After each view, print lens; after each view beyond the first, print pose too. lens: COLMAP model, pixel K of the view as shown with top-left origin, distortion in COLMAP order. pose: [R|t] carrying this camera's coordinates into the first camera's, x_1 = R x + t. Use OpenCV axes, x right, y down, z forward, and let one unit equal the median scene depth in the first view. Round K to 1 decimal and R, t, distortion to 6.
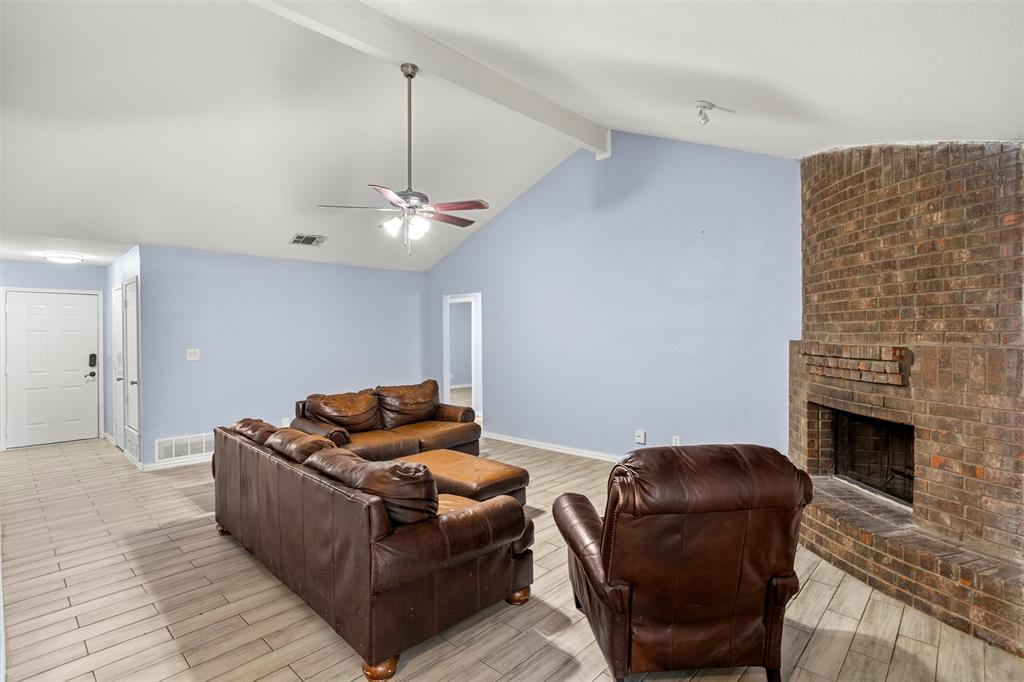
lens RADIAL K [[498.2, 0, 506.0], [0, 498.2, 335.5], [0, 0, 1]] dist [-0.010760, 0.006499]
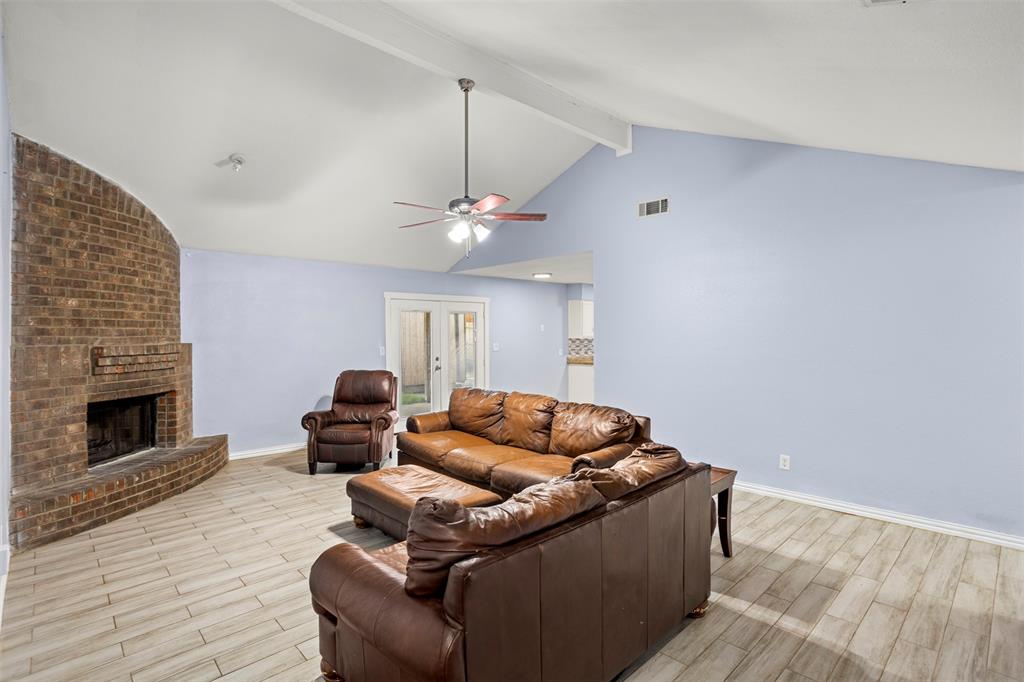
lens RADIAL K [[498.2, 0, 510.0], [0, 498.2, 338.3], [0, 0, 1]] dist [-0.010760, 0.006499]
pose [[-0.998890, 0.008083, 0.046400, -0.386244], [0.008888, 0.999813, 0.017182, -0.015200], [-0.046253, 0.017576, -0.998775, 2.434605]]
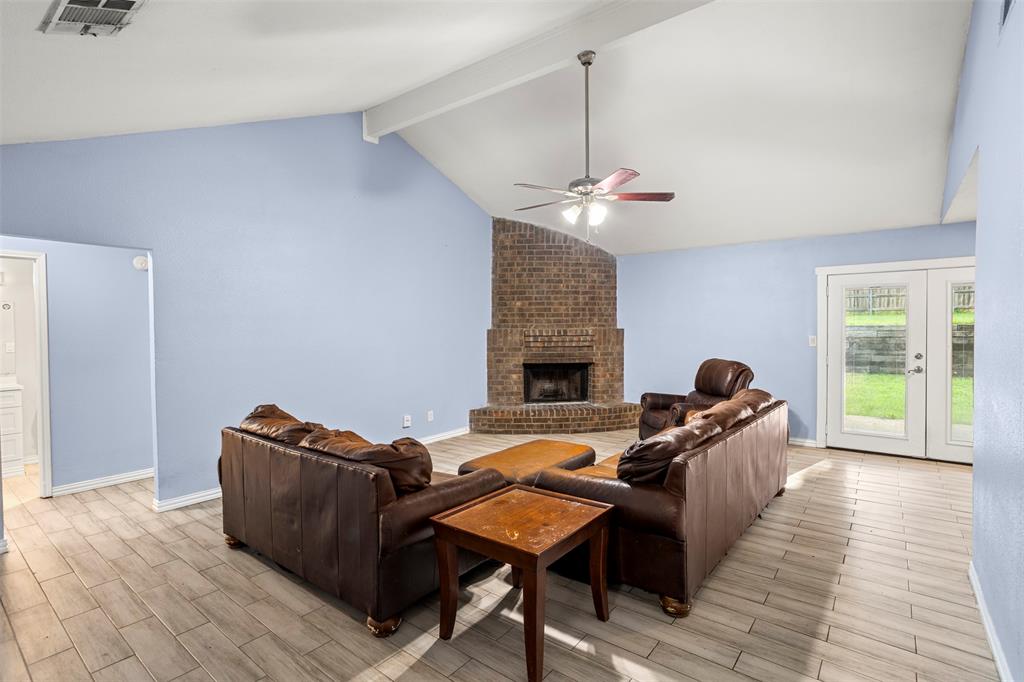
lens RADIAL K [[505.9, 0, 510.2], [0, 505.9, 337.8], [0, 0, 1]] dist [-0.005699, 0.000297]
pose [[-0.093670, -0.015837, 0.995477, -1.403572], [0.016913, 0.999704, 0.017496, 0.014207], [-0.995460, 0.018476, -0.093375, 1.479792]]
